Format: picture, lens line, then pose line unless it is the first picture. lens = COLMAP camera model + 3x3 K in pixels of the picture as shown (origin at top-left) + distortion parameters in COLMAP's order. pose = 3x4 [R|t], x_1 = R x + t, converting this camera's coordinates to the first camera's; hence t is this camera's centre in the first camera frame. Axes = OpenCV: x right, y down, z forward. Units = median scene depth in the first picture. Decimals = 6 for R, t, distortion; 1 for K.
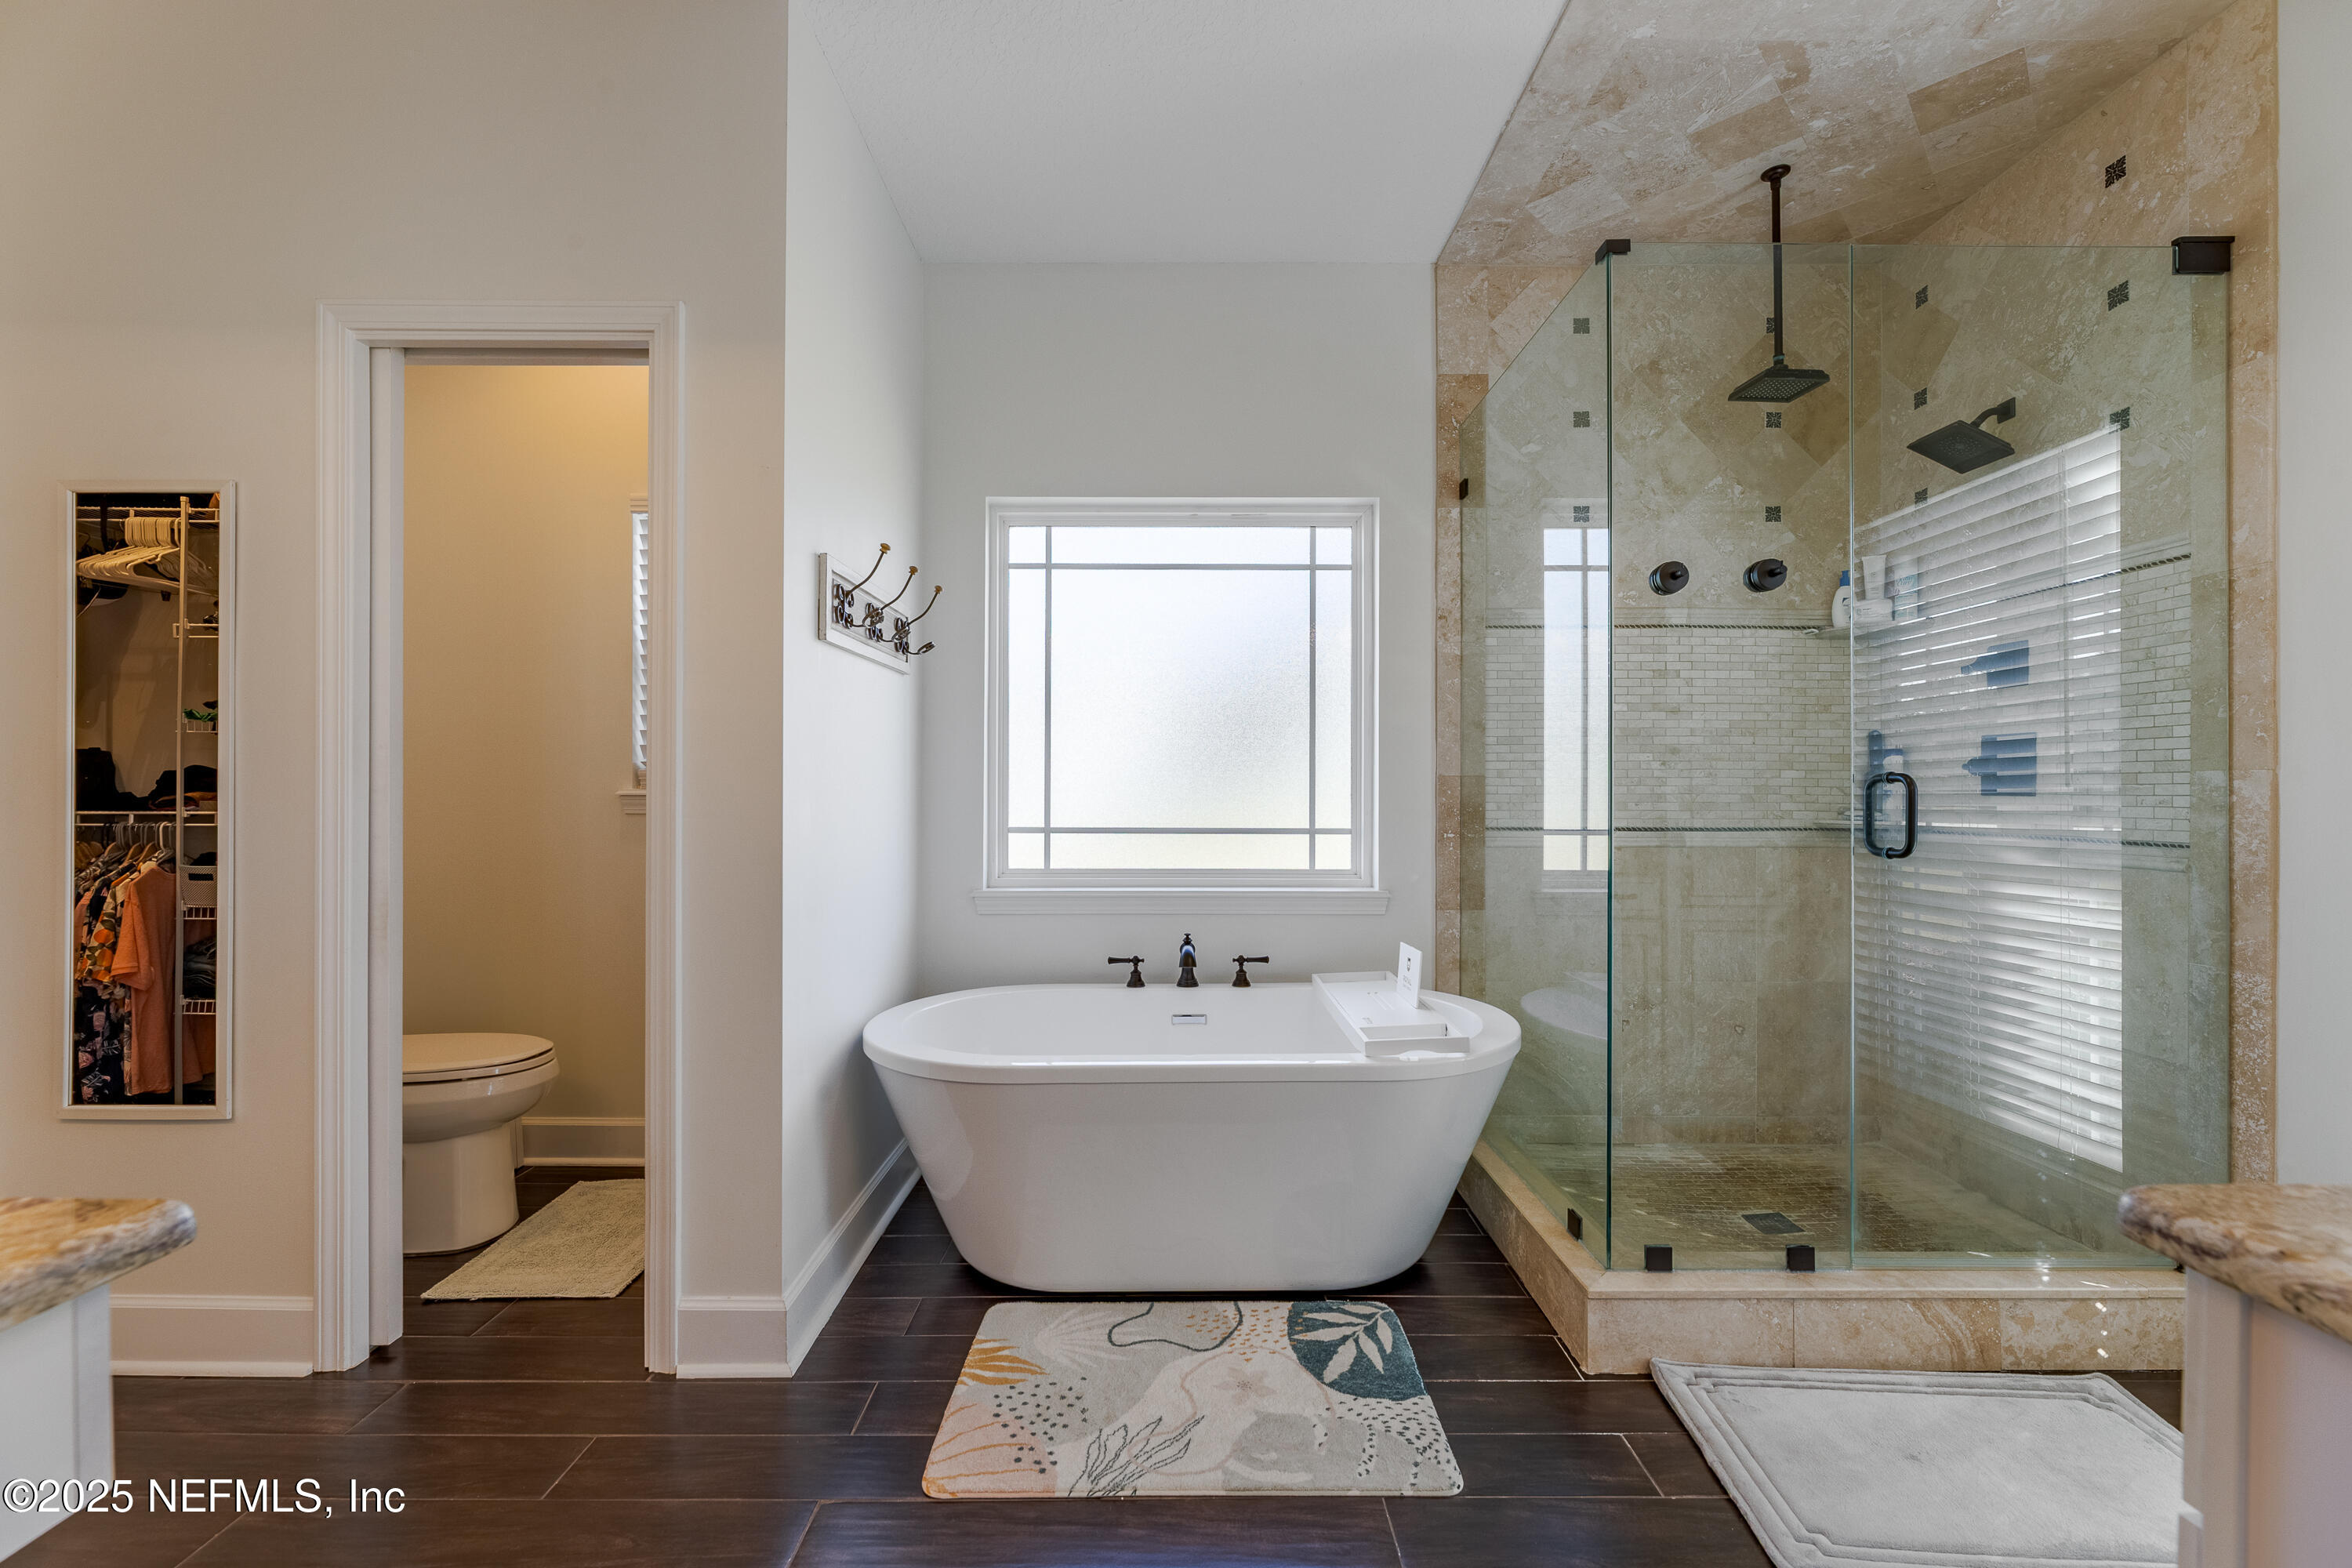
lens RADIAL K [[964.3, 0, 1176.0], [0, 964.3, 784.0], [0, 0, 1]] dist [0.002095, 0.000273]
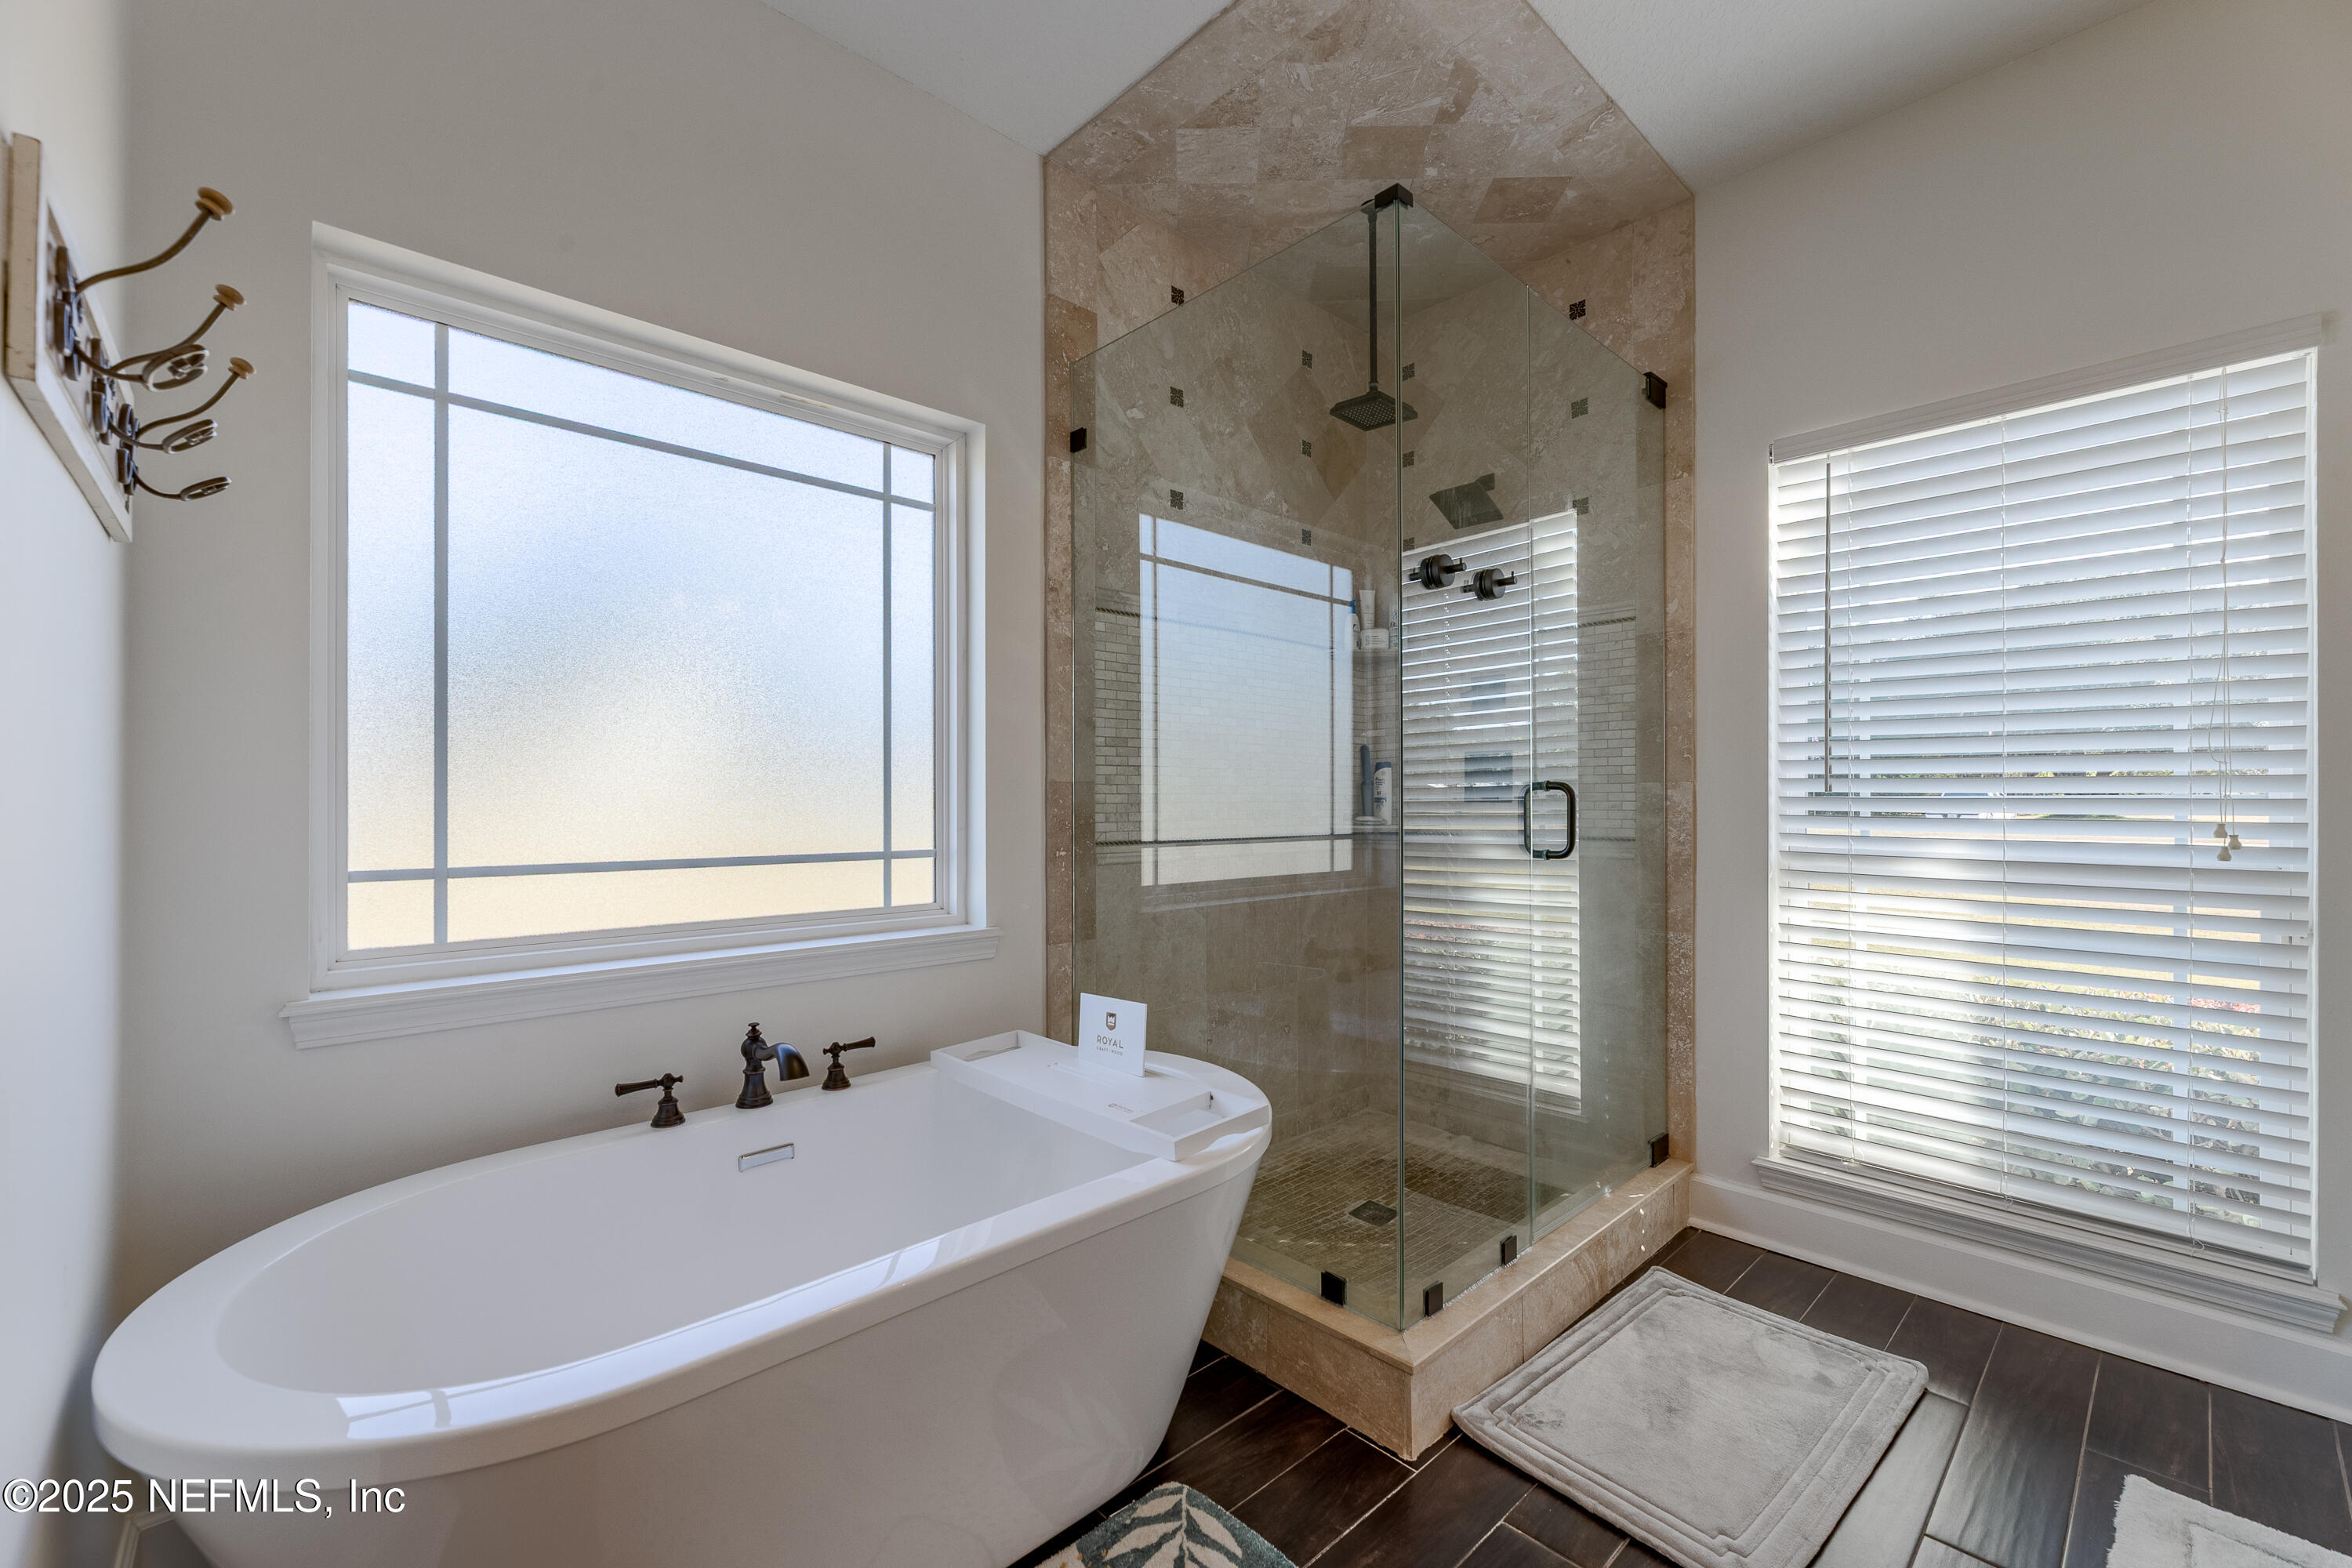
lens RADIAL K [[968.1, 0, 1172.9], [0, 968.1, 797.5], [0, 0, 1]] dist [-0.001134, 0.000170]
pose [[0.732418, -0.001751, 0.680853, -0.230529], [-0.000912, 0.999993, 0.003553, 0.002226], [-0.680854, -0.003223, 0.732412, 0.349401]]
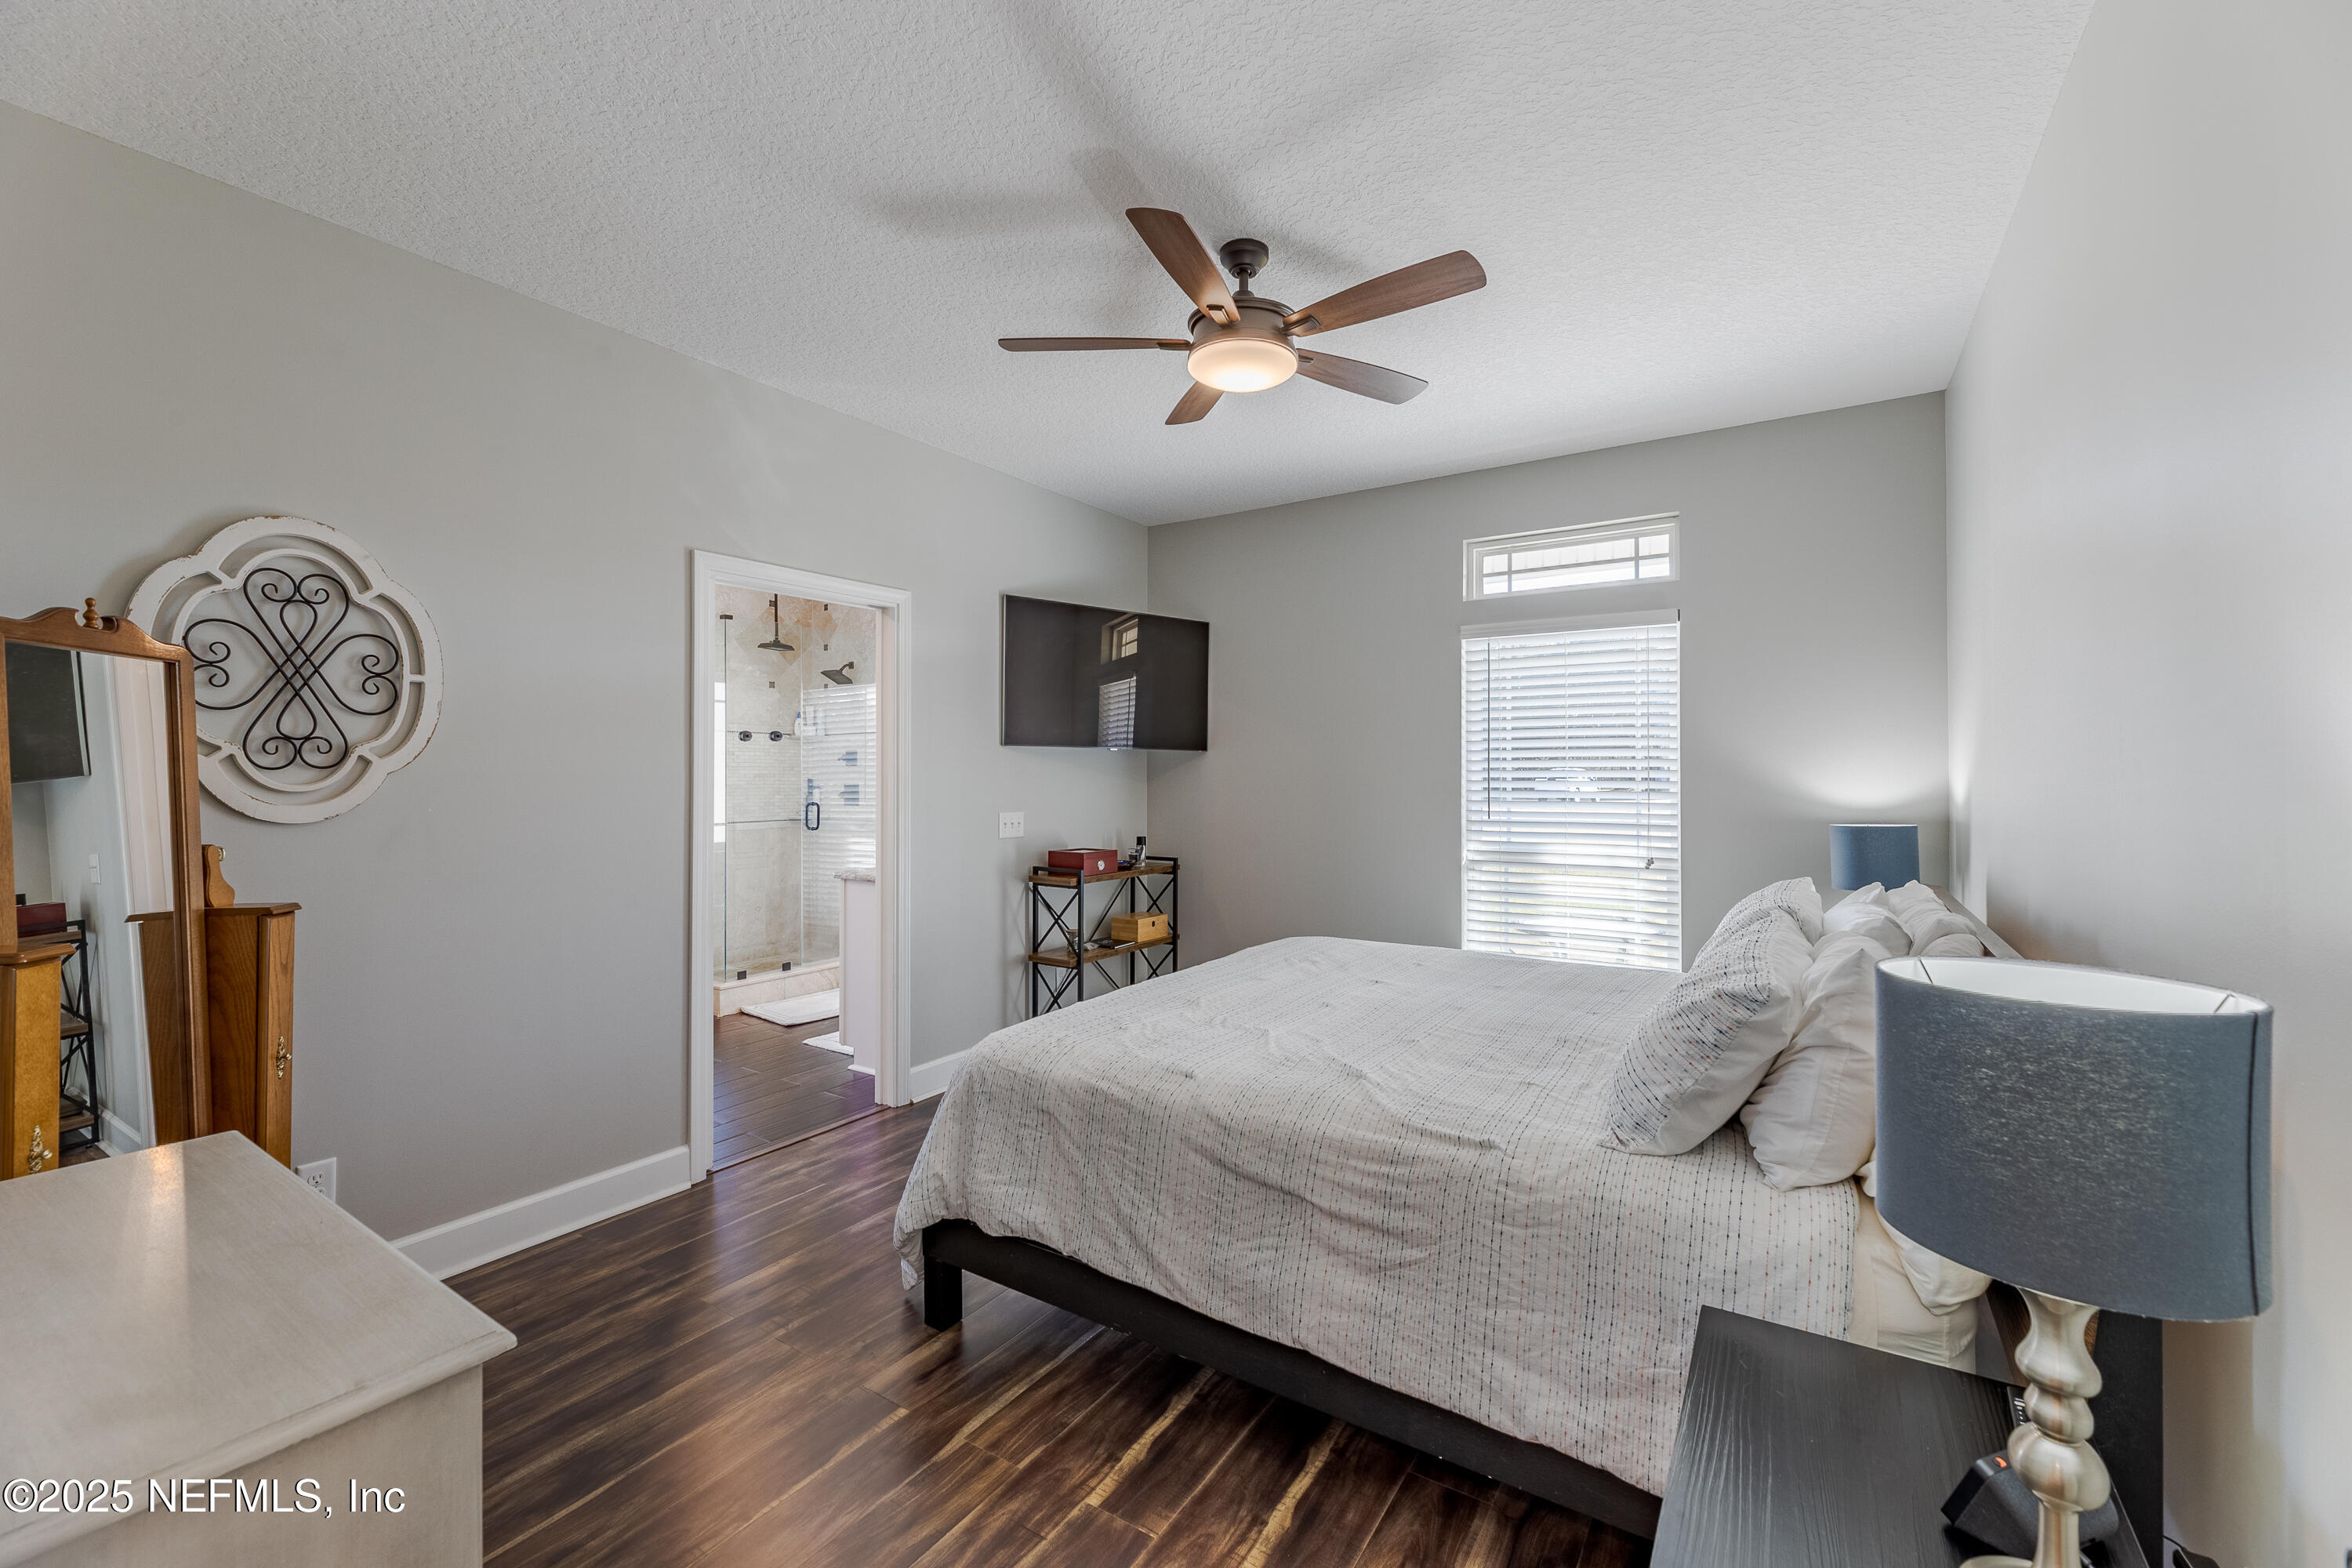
lens RADIAL K [[935.4, 0, 1176.0], [0, 935.4, 784.0], [0, 0, 1]] dist [0.000352, -0.000059]
pose [[0.547514, -0.007028, 0.836767, -0.788861], [-0.005054, 0.999919, 0.011705, -0.077958], [-0.836781, -0.010638, 0.547434, -1.126794]]
